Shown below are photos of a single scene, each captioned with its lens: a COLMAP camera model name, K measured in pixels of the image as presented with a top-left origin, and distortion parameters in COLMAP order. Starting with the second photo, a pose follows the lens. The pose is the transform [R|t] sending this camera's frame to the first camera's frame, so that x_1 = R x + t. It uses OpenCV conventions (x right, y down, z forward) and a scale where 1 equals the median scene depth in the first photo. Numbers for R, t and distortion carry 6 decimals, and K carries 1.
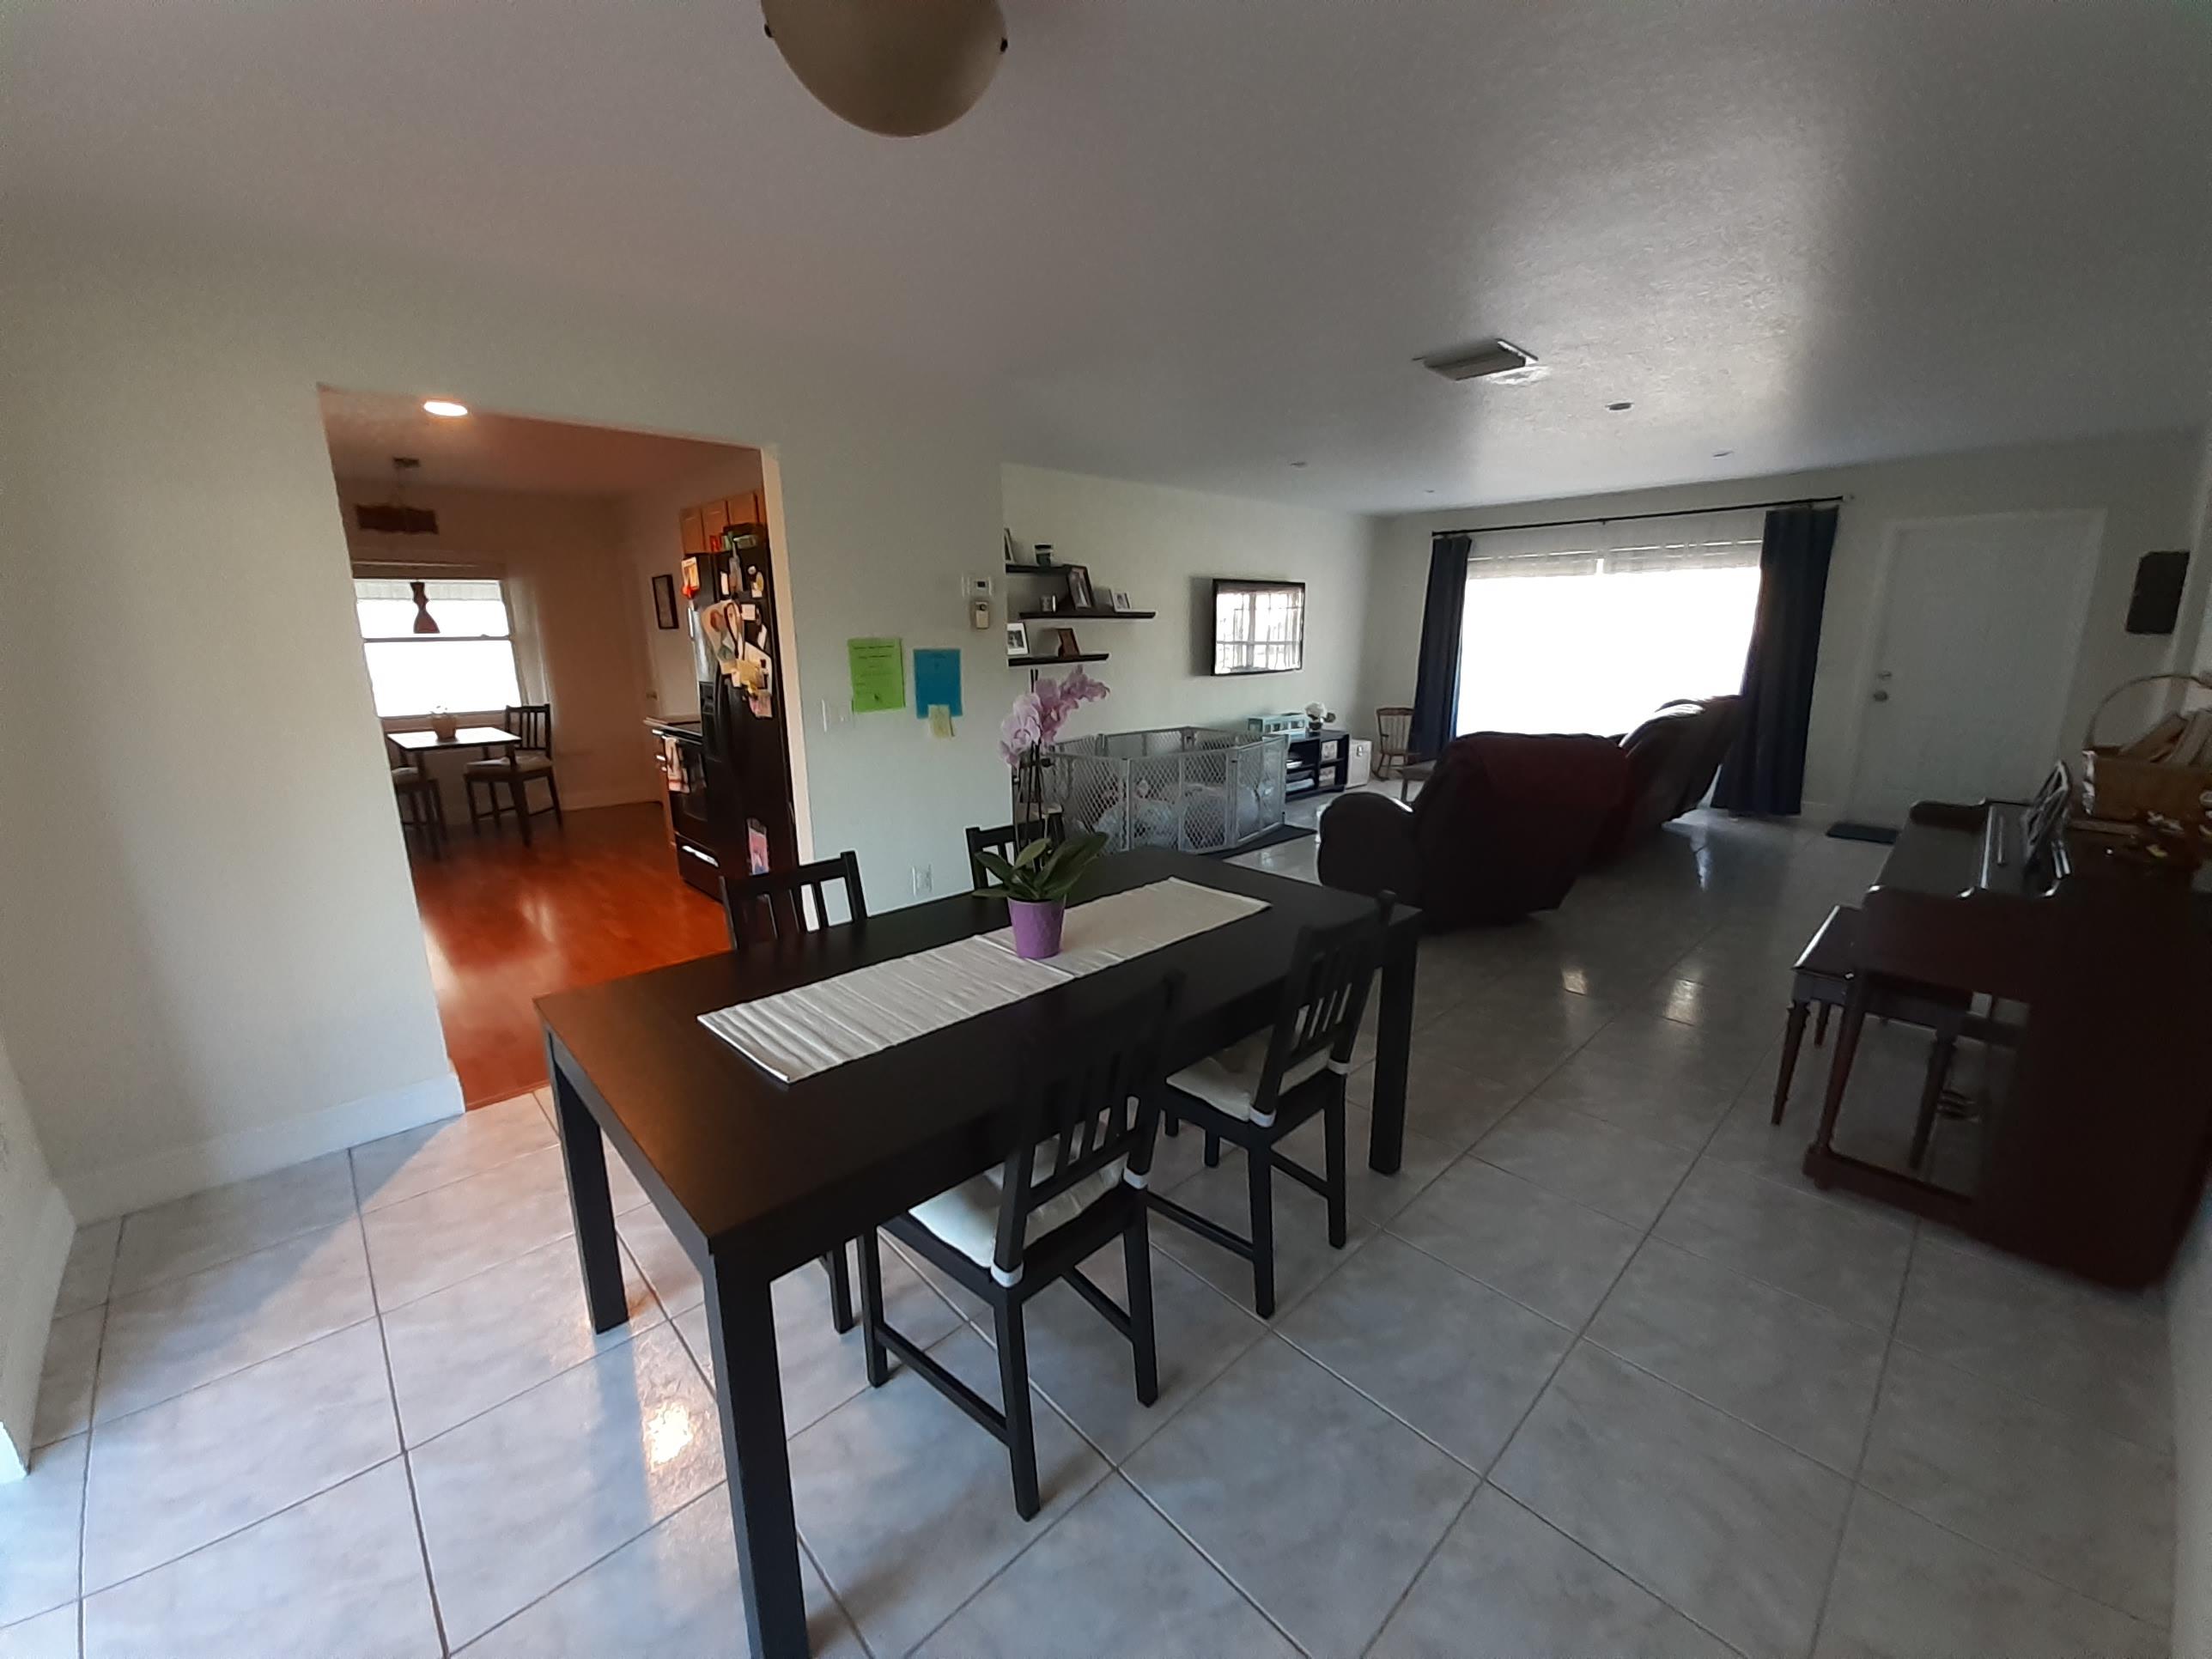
lens RADIAL K [[870.5, 0, 1106.0], [0, 870.5, 829.5], [0, 0, 1]] dist [0.003217, 0.000130]
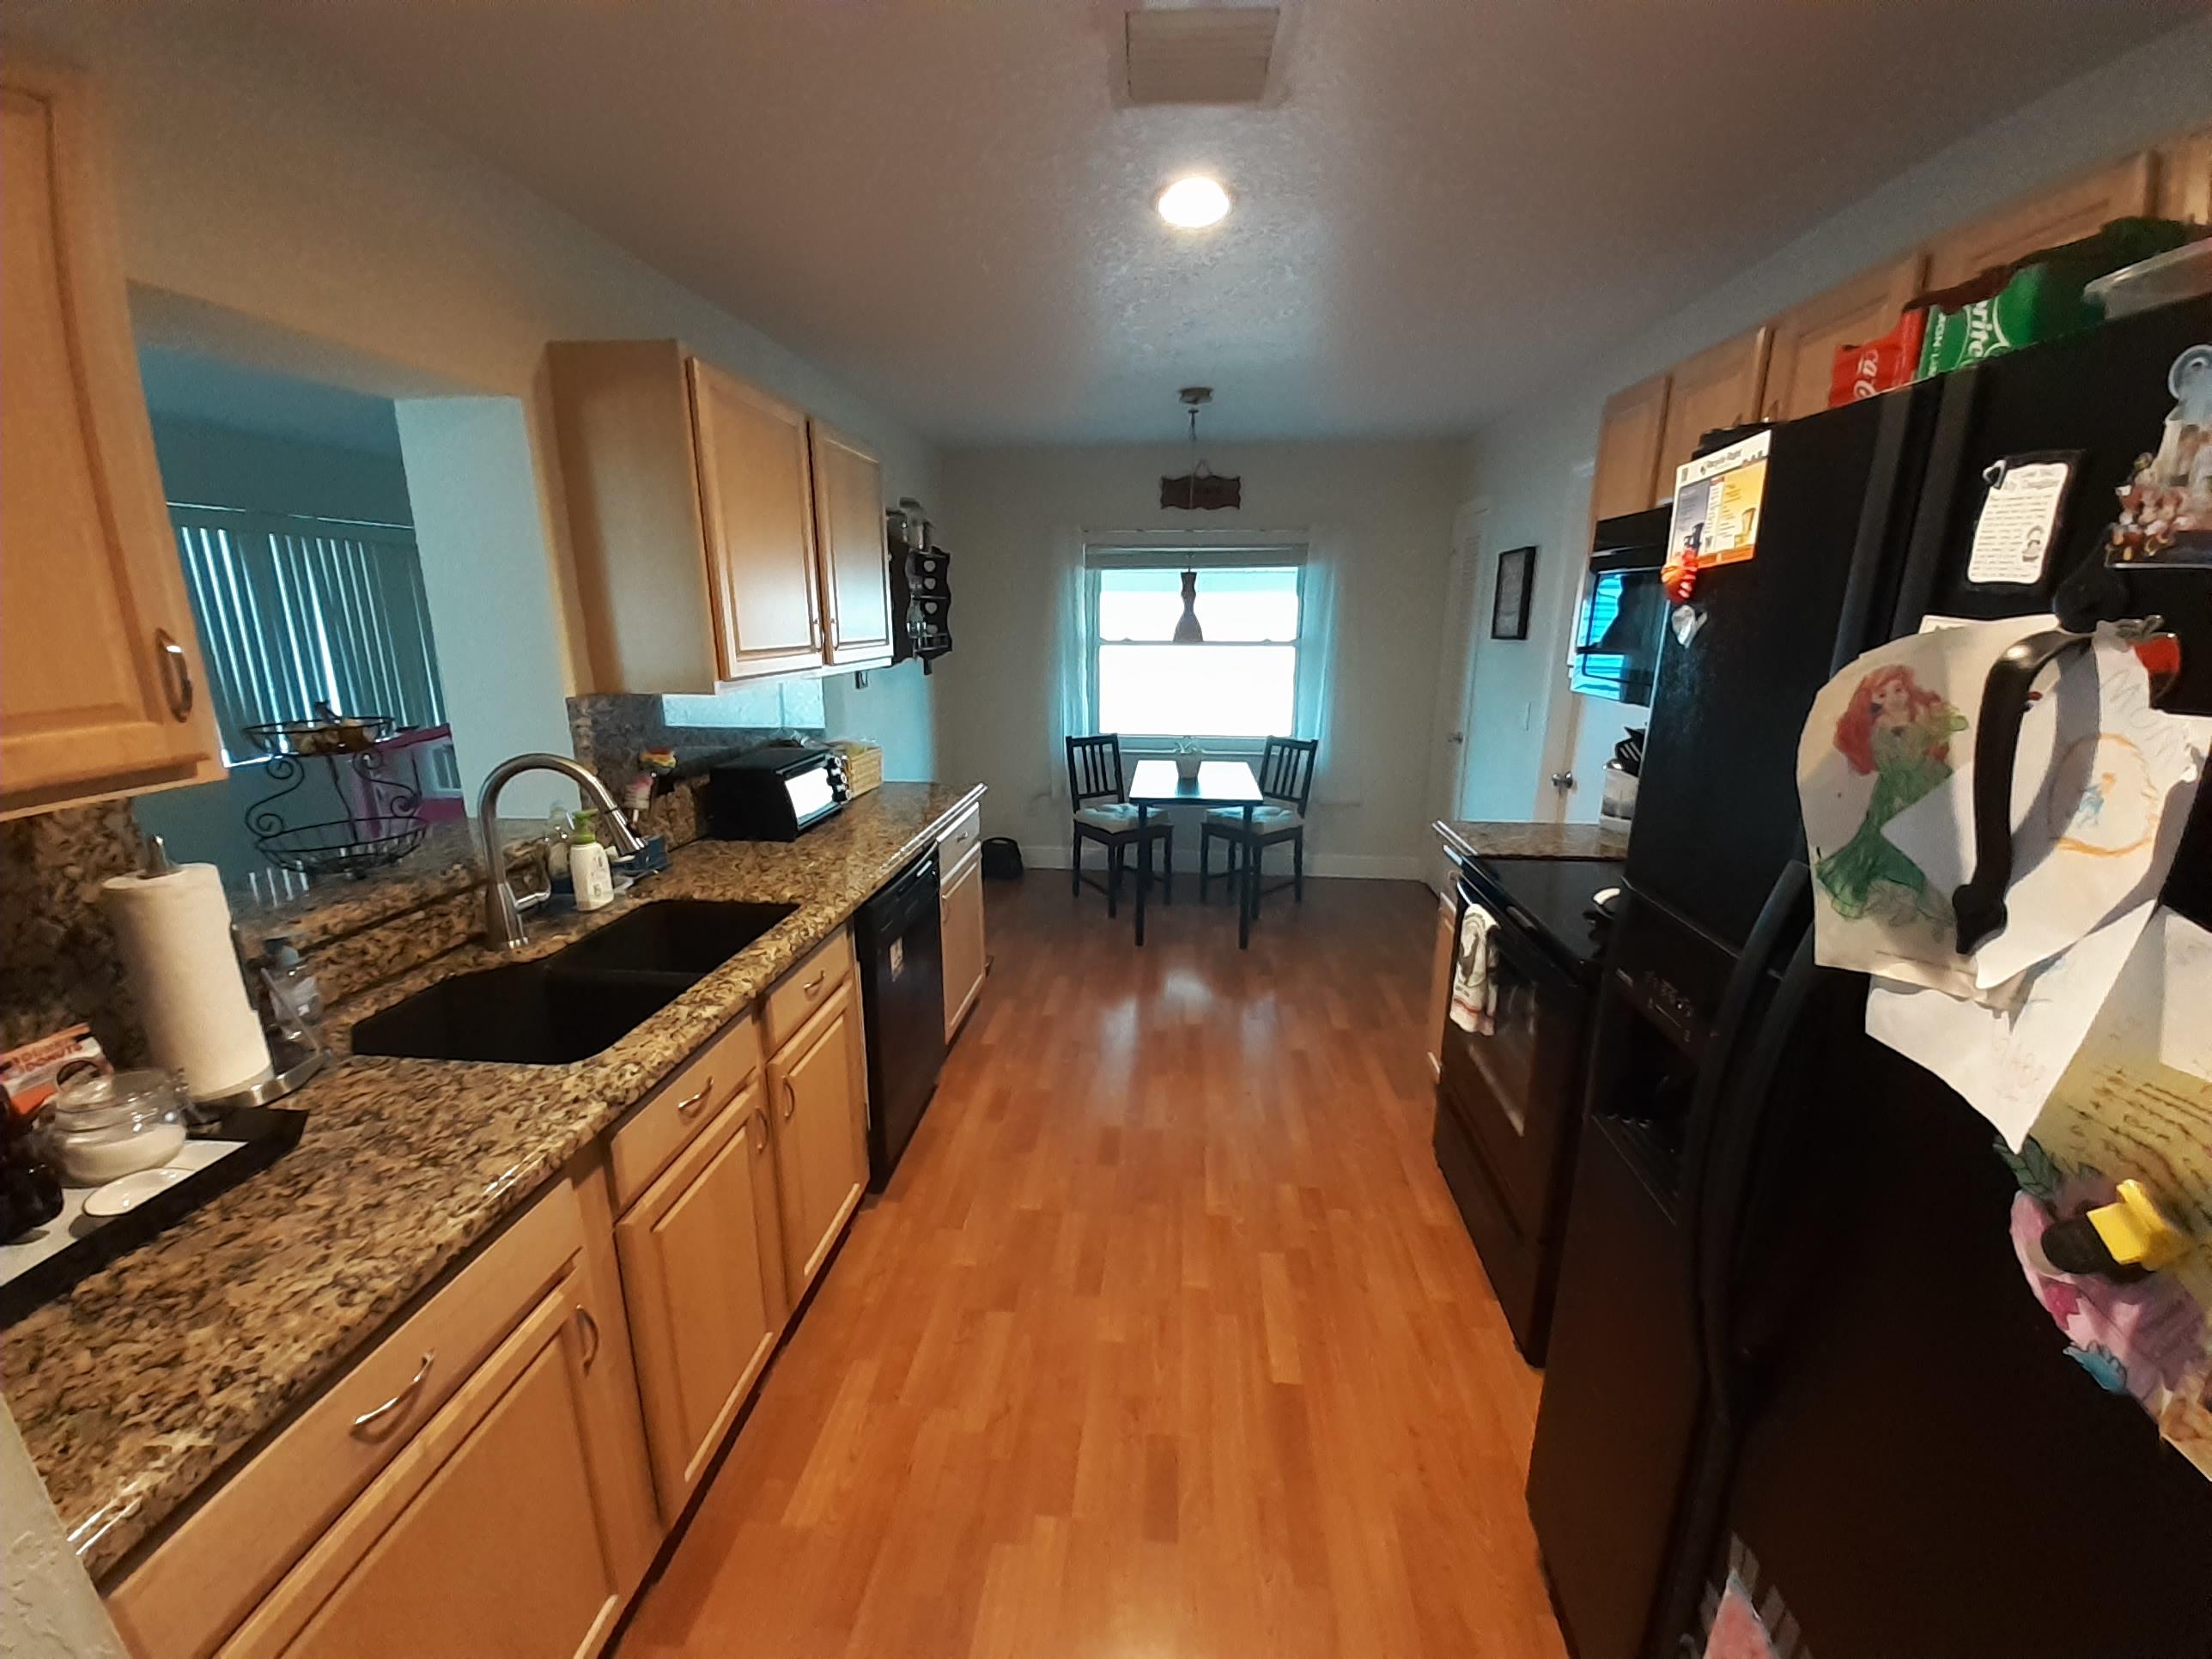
lens RADIAL K [[870.5, 0, 1106.0], [0, 870.5, 829.5], [0, 0, 1]] dist [0.003217, 0.000130]
pose [[0.656302, 0.192394, -0.729557, -0.230261], [-0.179615, 0.978983, 0.096592, -0.114864], [0.732807, 0.067646, 0.677065, 0.415847]]
